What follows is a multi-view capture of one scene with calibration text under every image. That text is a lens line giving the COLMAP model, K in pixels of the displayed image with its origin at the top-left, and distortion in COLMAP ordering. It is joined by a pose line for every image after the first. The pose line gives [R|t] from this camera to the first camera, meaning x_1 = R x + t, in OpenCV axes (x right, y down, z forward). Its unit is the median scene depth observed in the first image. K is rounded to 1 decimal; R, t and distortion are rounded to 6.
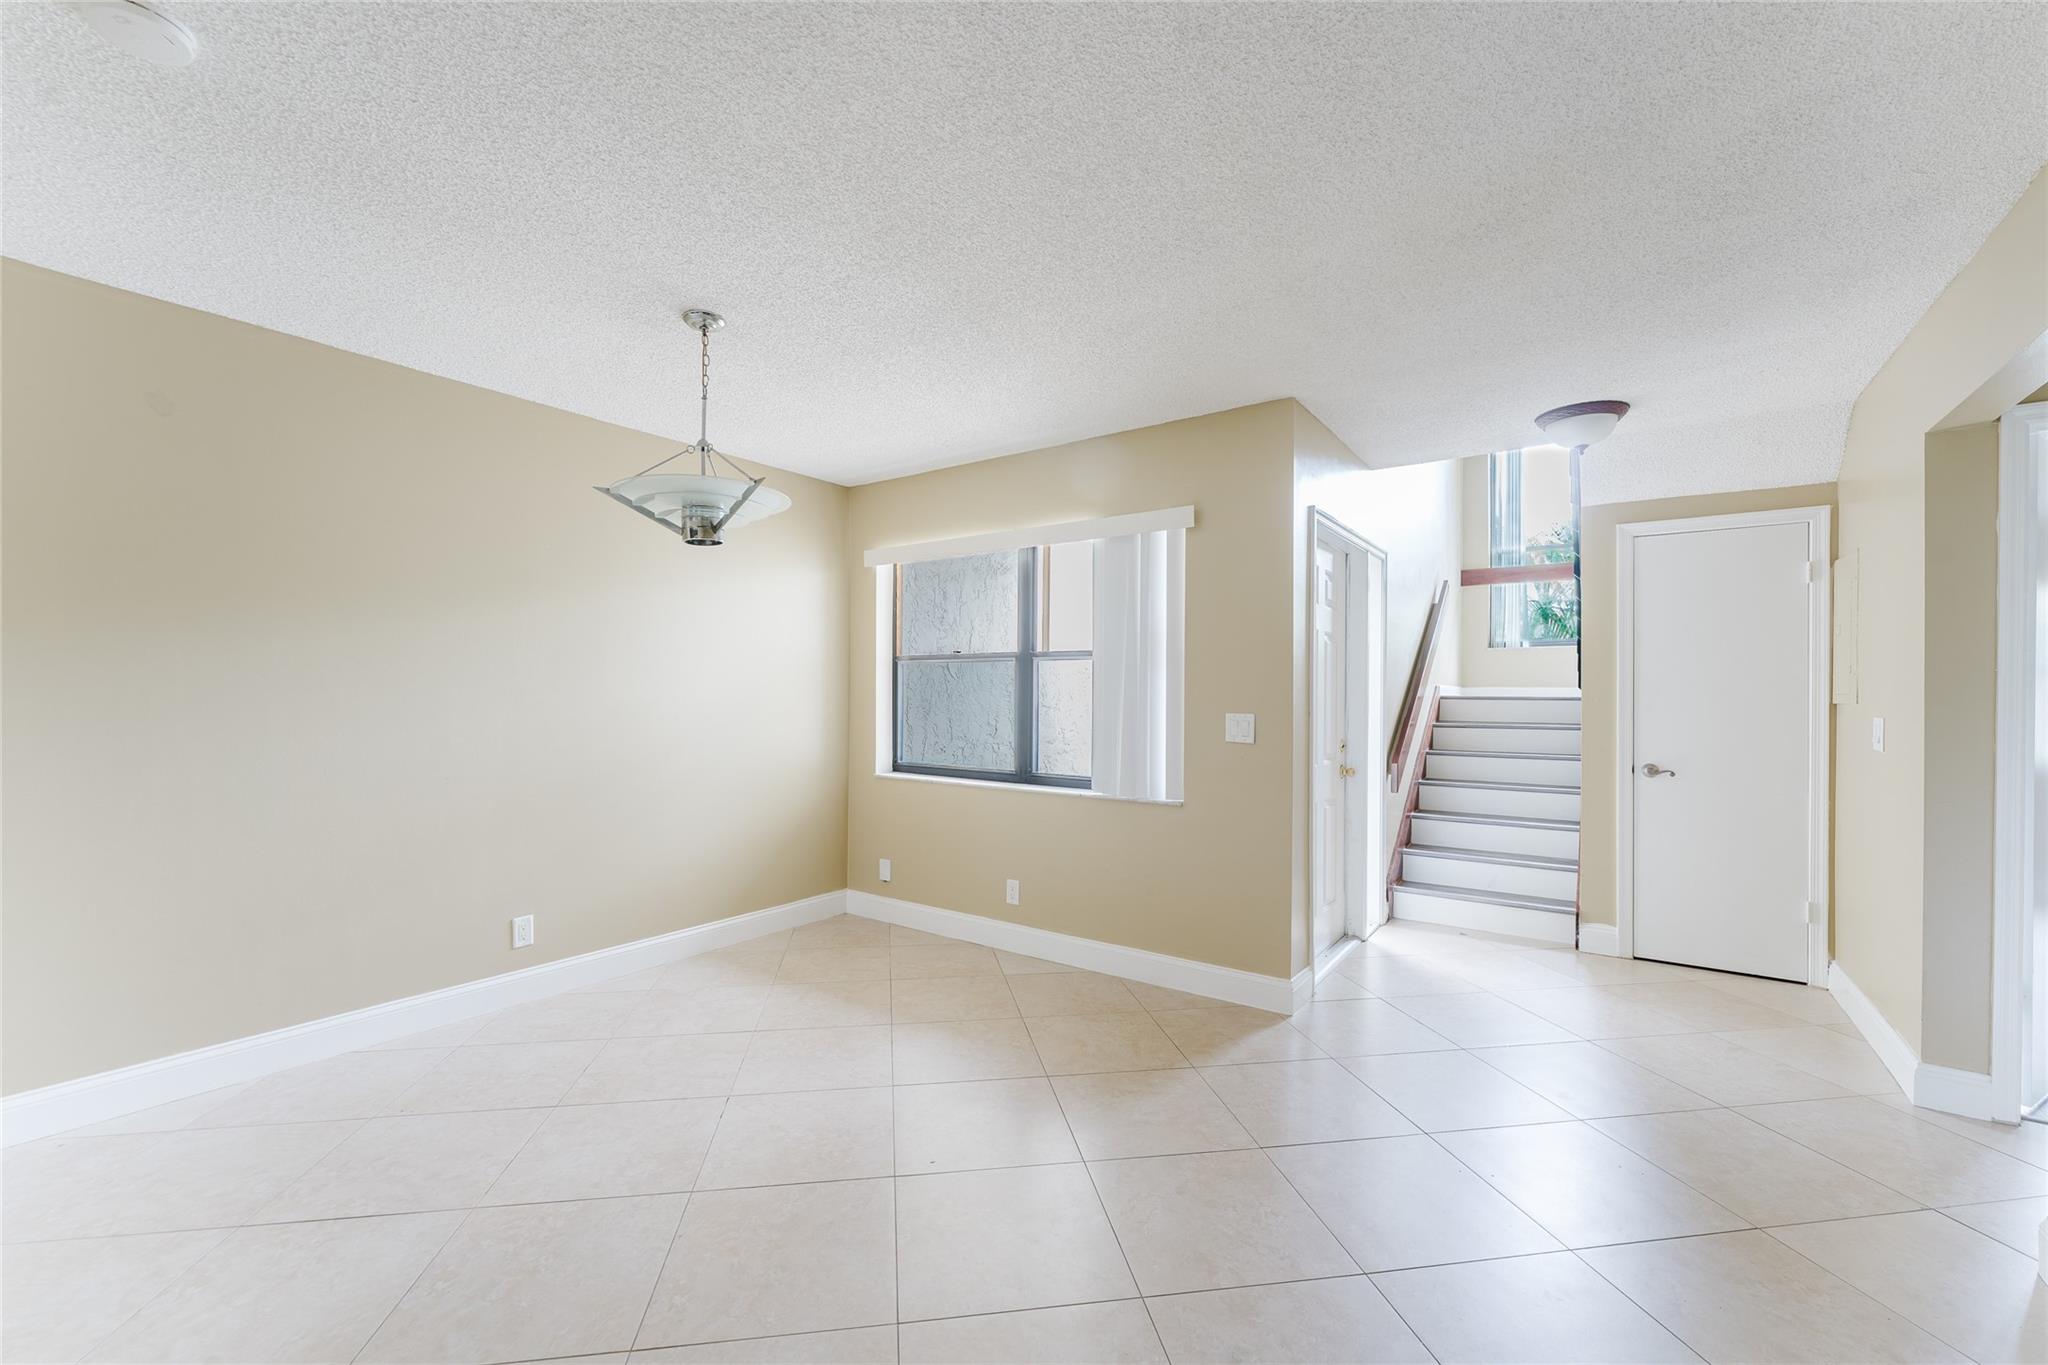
lens RADIAL K [[826.4, 0, 1005.3], [0, 826.4, 688.7], [0, 0, 1]] dist [-0.002079, 0.000141]
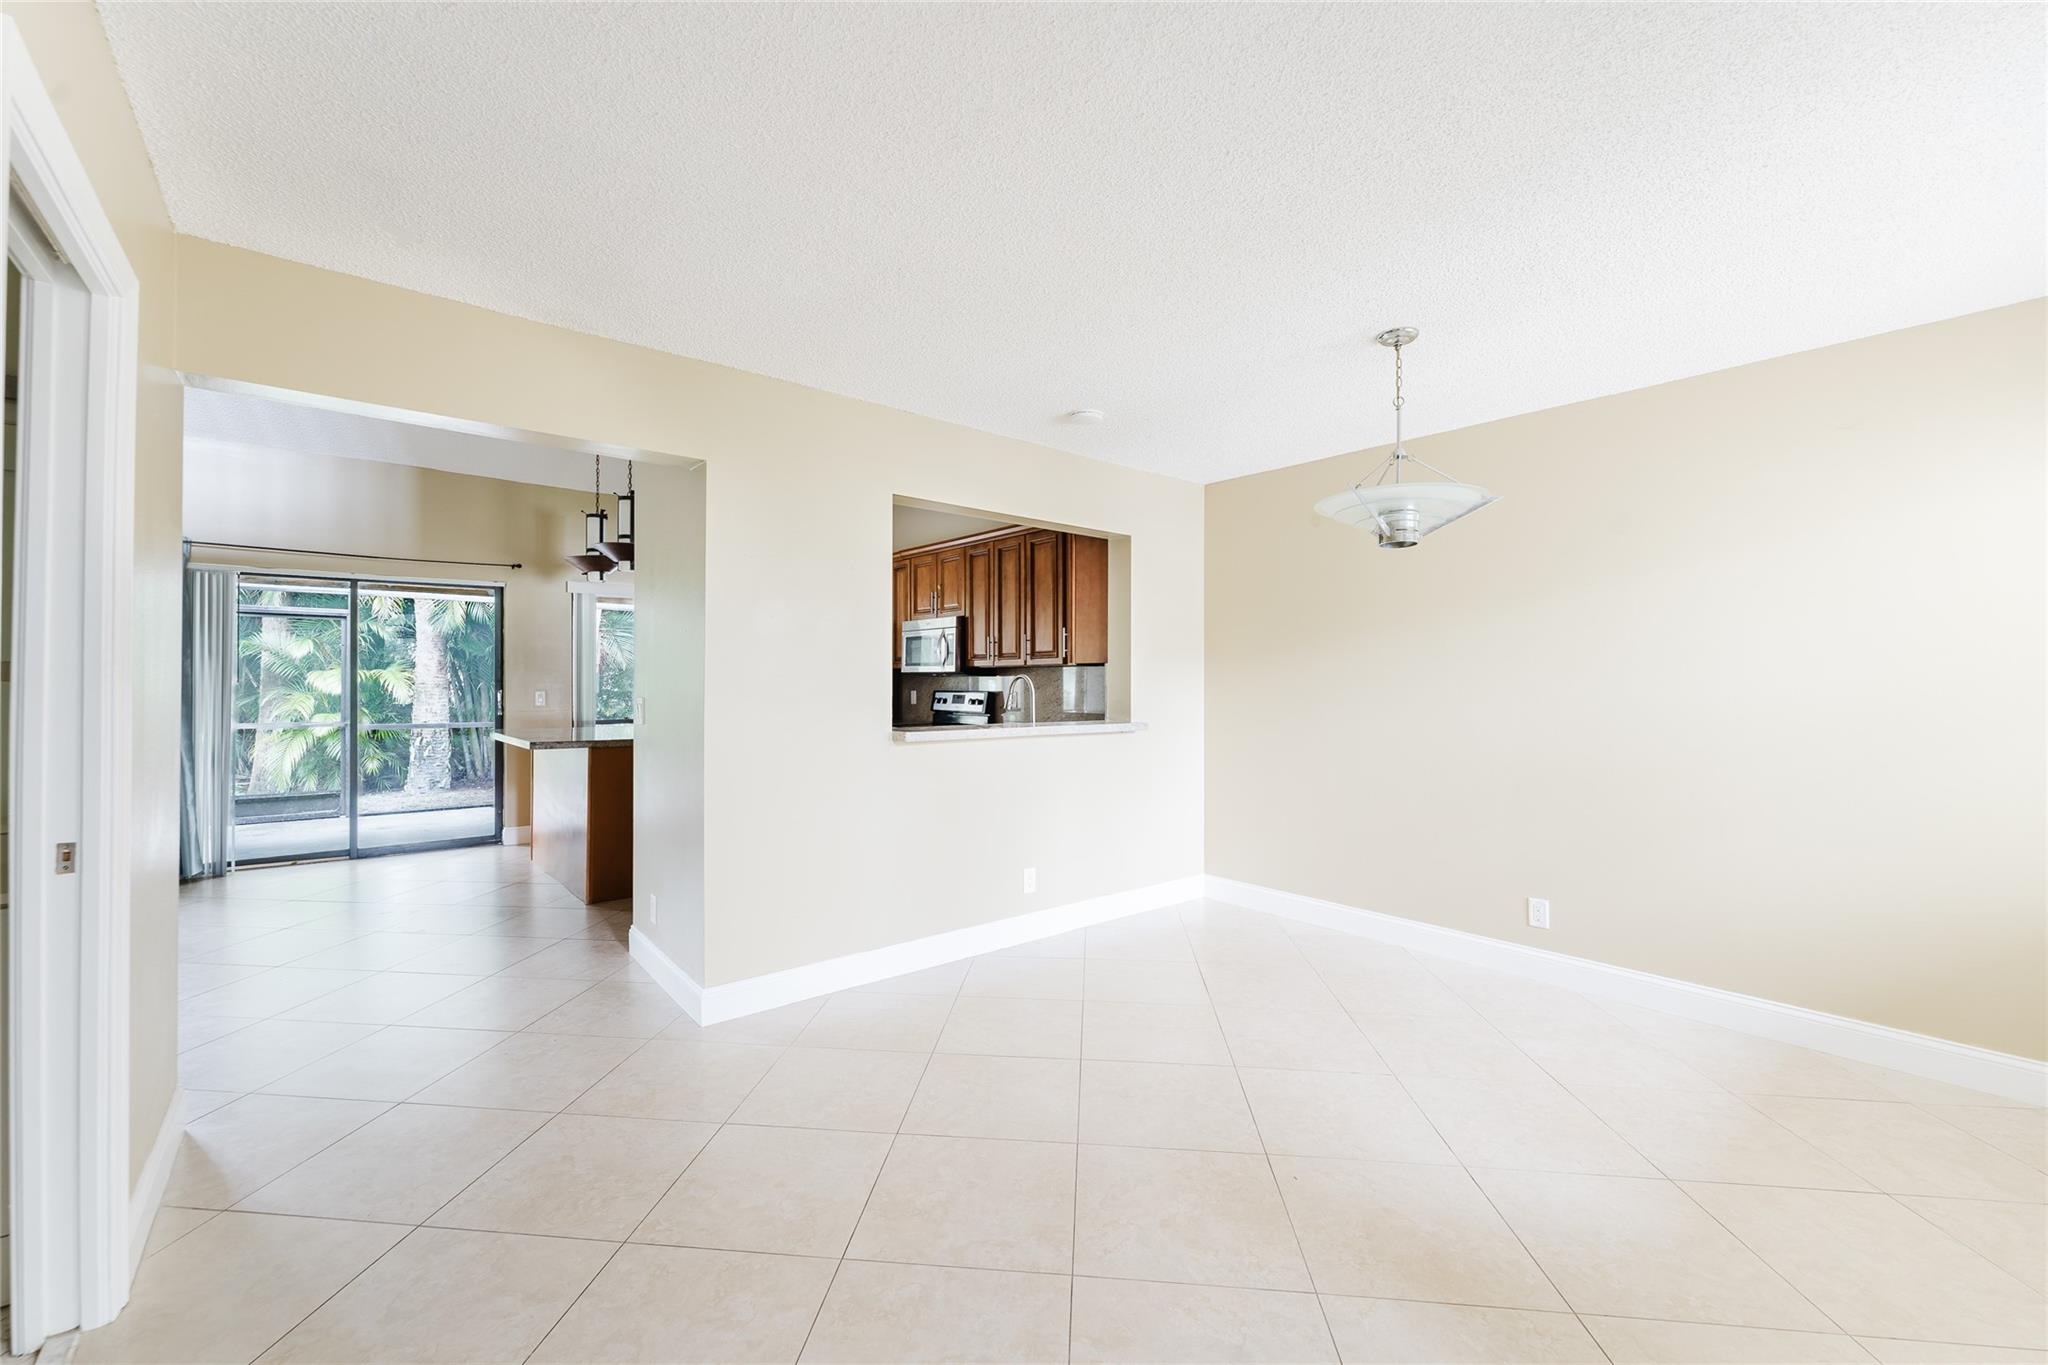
lens RADIAL K [[826.4, 0, 1026.6], [0, 826.4, 682.1], [0, 0, 1]] dist [-0.002079, 0.000141]
pose [[-0.232910, -0.007760, -0.972467, 0.511987], [0.000553, 0.999967, -0.008112, 0.004778], [0.972498, -0.002427, -0.232898, 0.514084]]
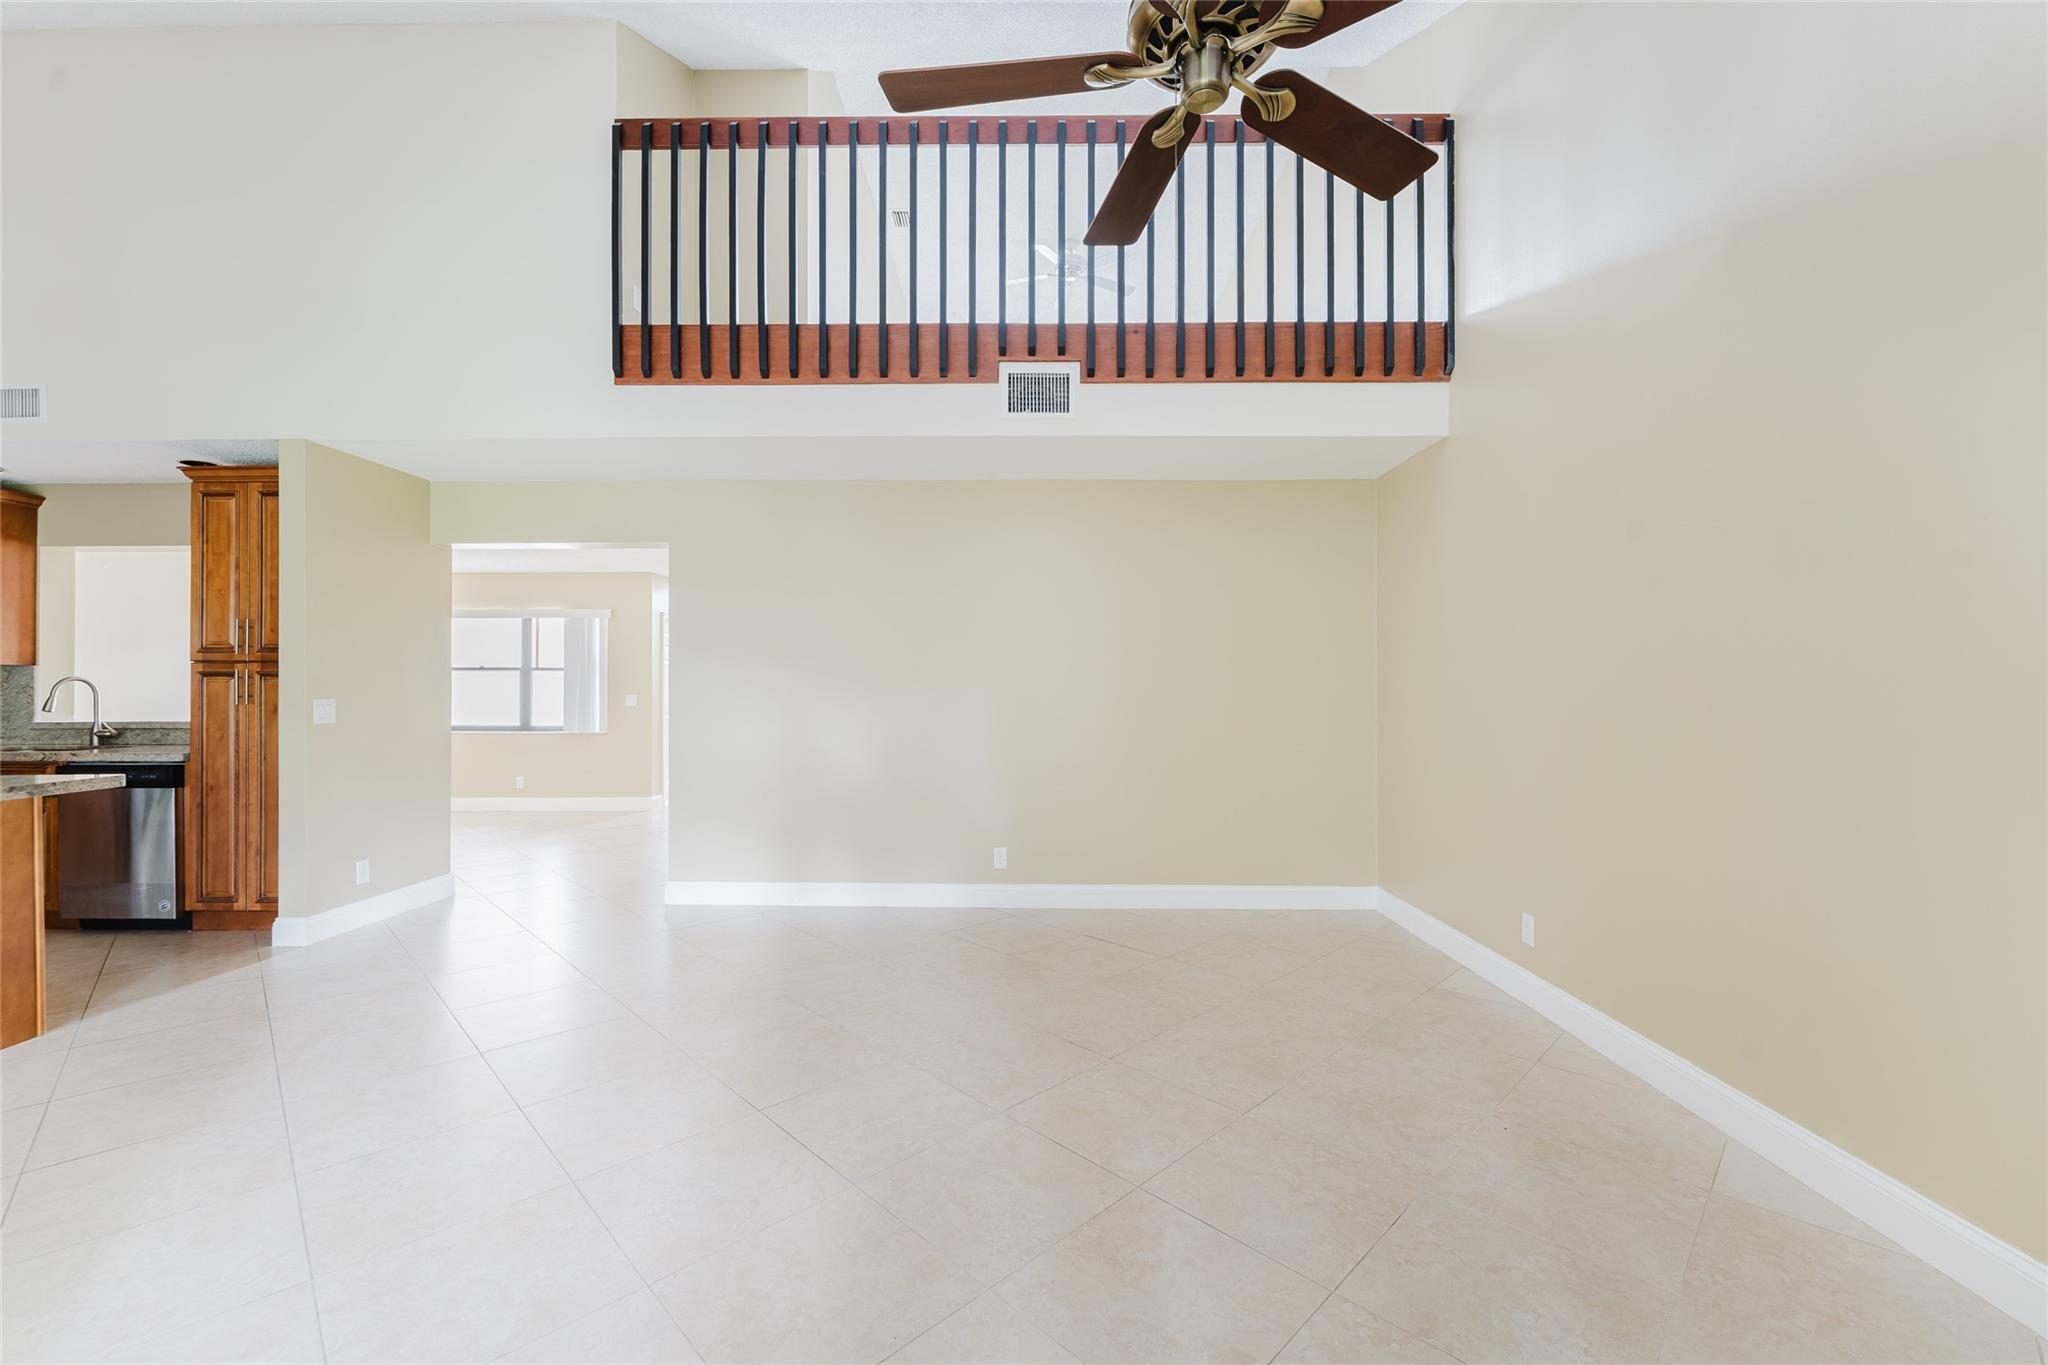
lens RADIAL K [[826.4, 0, 1023.0], [0, 826.4, 697.1], [0, 0, 1]] dist [-0.002079, 0.000141]
pose [[0.801318, -0.010949, 0.598139, -0.219609], [0.000120, 0.999835, 0.018141, -0.008082], [-0.598239, -0.014466, 0.801187, -1.433161]]
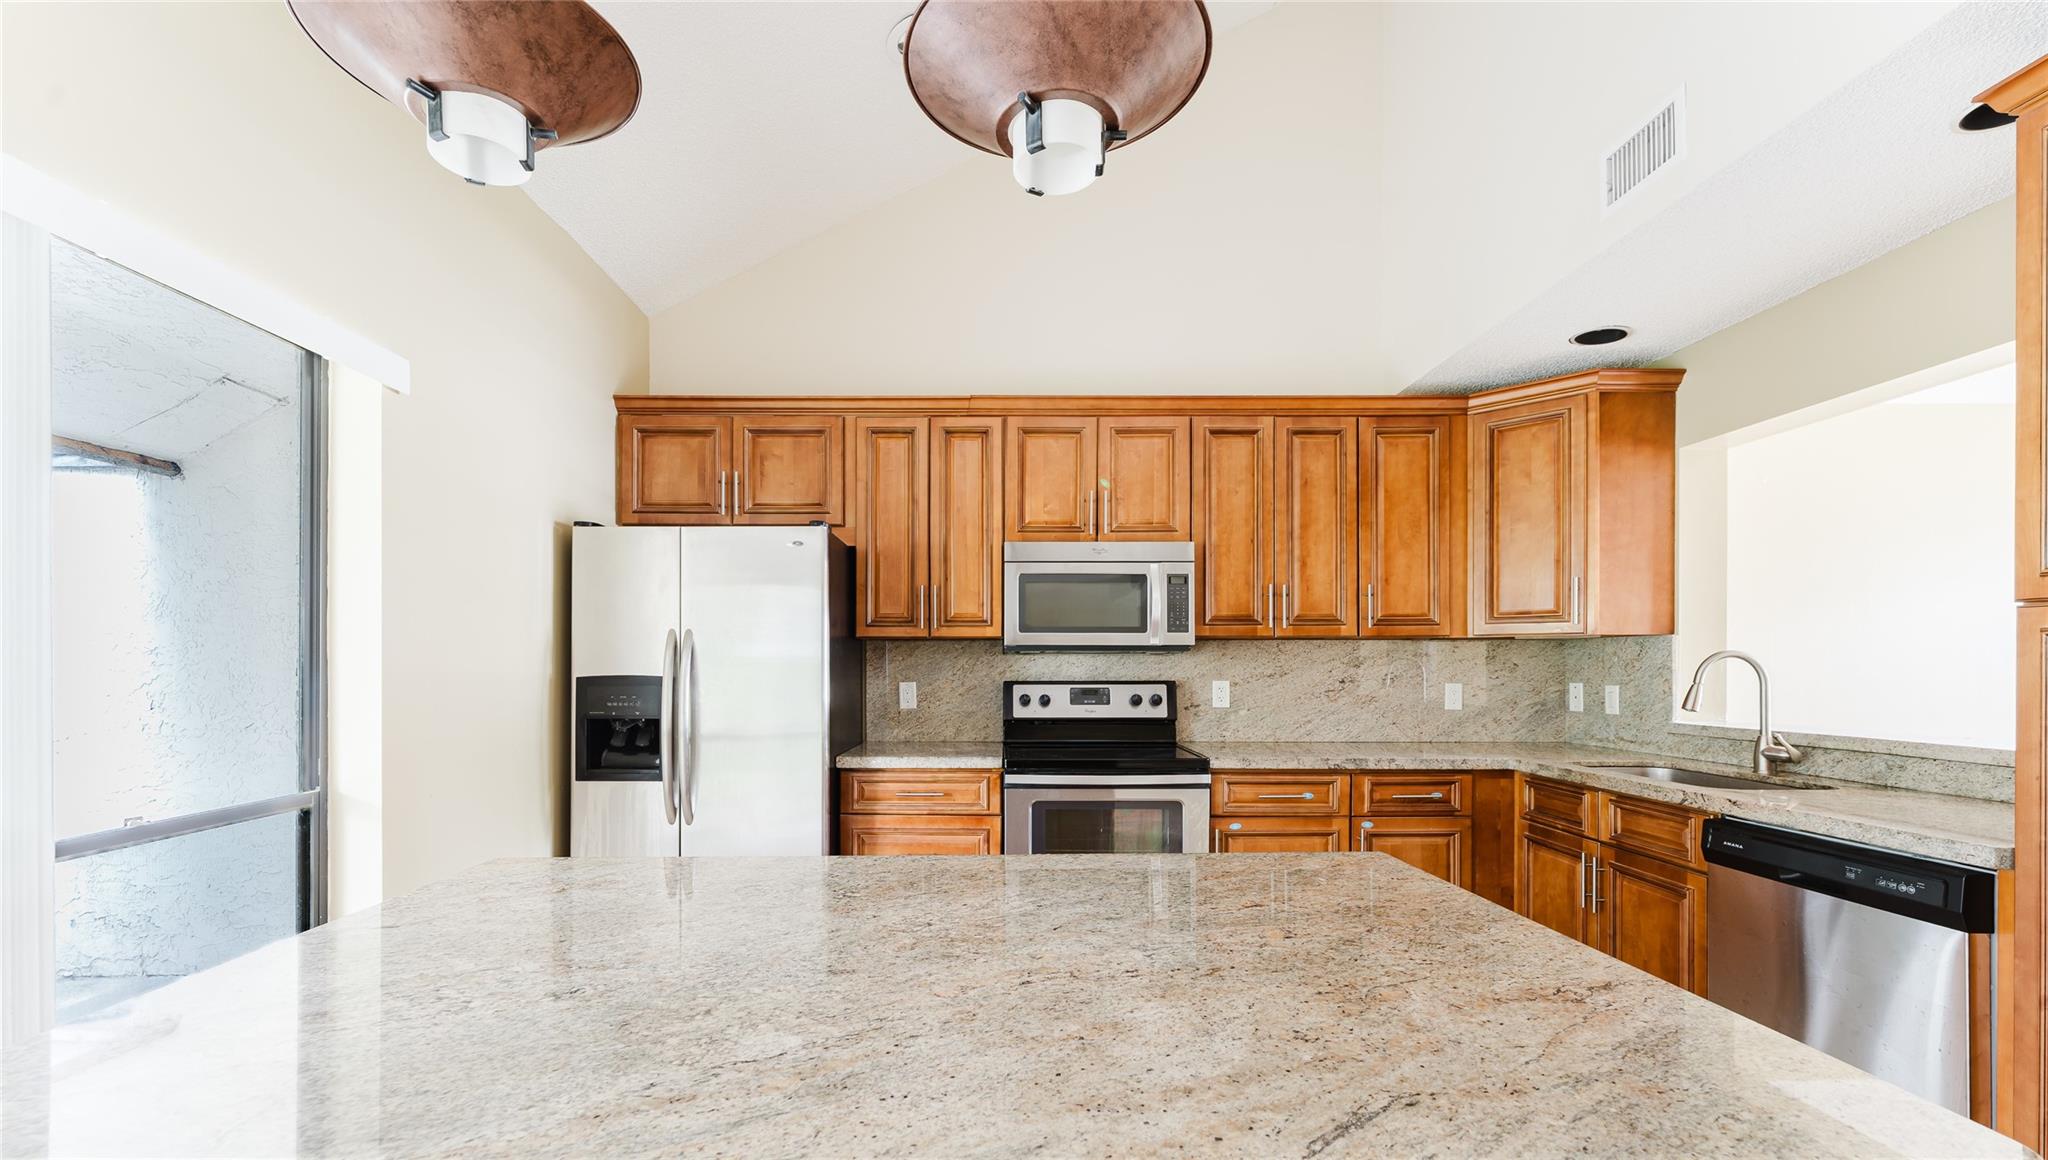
lens RADIAL K [[809.0, 0, 988.7], [0, 809.0, 654.9], [0, 0, 1]] dist [-0.000812, -0.001925]
pose [[0.586646, -0.015188, -0.809701, -0.412413], [0.009043, 0.999885, -0.012203, -0.009649], [0.809793, -0.000163, 0.586716, -0.597218]]
